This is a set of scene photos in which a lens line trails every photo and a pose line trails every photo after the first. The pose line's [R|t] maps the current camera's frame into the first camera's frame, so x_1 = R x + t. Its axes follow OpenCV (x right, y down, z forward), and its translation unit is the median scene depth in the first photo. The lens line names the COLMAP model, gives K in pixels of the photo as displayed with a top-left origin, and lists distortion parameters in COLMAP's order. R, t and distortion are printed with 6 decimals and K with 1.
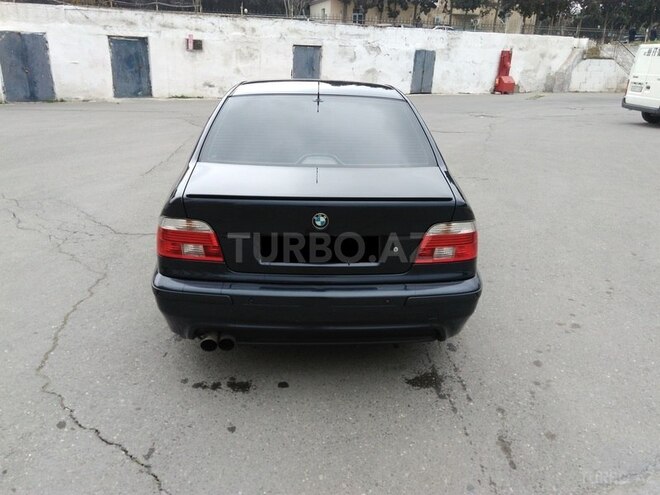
lens RADIAL K [[516.1, 0, 325.5], [0, 516.1, 252.7], [0, 0, 1]] dist [0.072975, -0.085989]
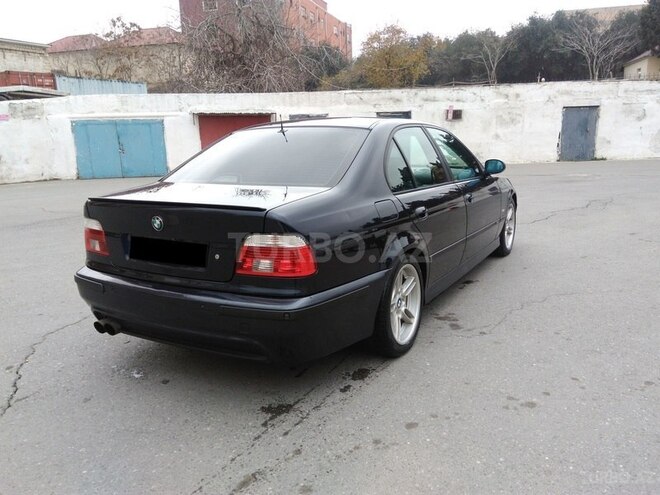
lens RADIAL K [[516.1, 0, 325.6], [0, 516.1, 249.9], [0, 0, 1]] dist [0.072975, -0.085989]
pose [[0.844354, 0.070183, -0.531169, 0.099305], [-0.142123, 0.985207, -0.095746, 0.005554], [0.516592, 0.156335, 0.841838, 0.028923]]
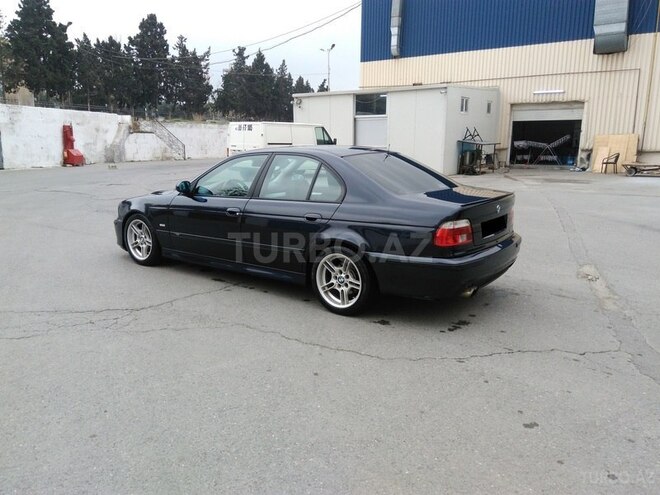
lens RADIAL K [[516.1, 0, 327.5], [0, 516.1, 247.4], [0, 0, 1]] dist [0.072975, -0.085989]
pose [[0.624026, -0.177467, 0.760984, -0.213315], [0.281500, 0.959535, -0.007066, -0.010249], [-0.728937, 0.218626, 0.648732, 0.026451]]
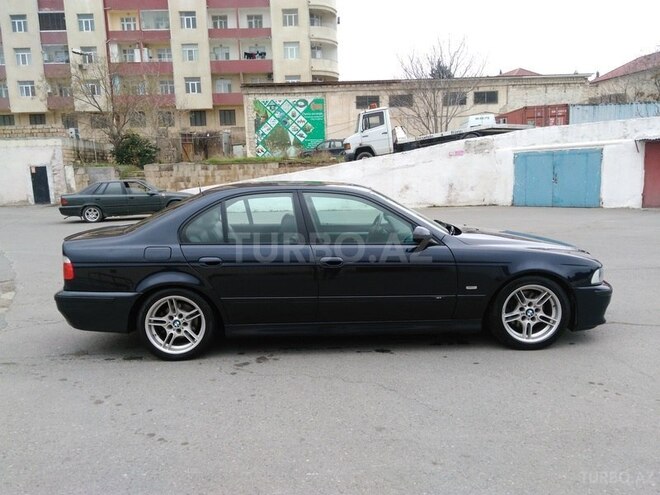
lens RADIAL K [[516.1, 0, 324.4], [0, 516.1, 249.0], [0, 0, 1]] dist [0.072975, -0.085989]
pose [[-0.015466, 0.122958, -0.992291, 0.239813], [-0.319091, 0.939911, 0.121441, -0.068728], [0.947598, 0.318509, 0.024699, 0.211327]]
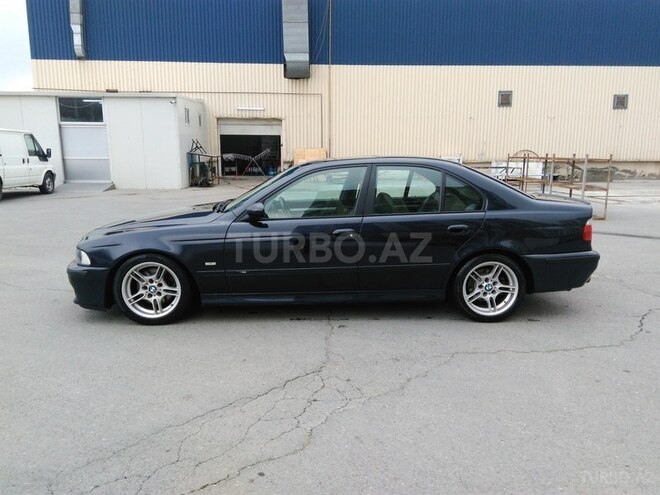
lens RADIAL K [[516.1, 0, 329.9], [0, 516.1, 247.3], [0, 0, 1]] dist [0.072975, -0.085989]
pose [[-0.015472, -0.198556, 0.979967, -0.258142], [0.345018, 0.918829, 0.191615, -0.078890], [-0.938469, 0.341071, 0.054289, 0.213869]]
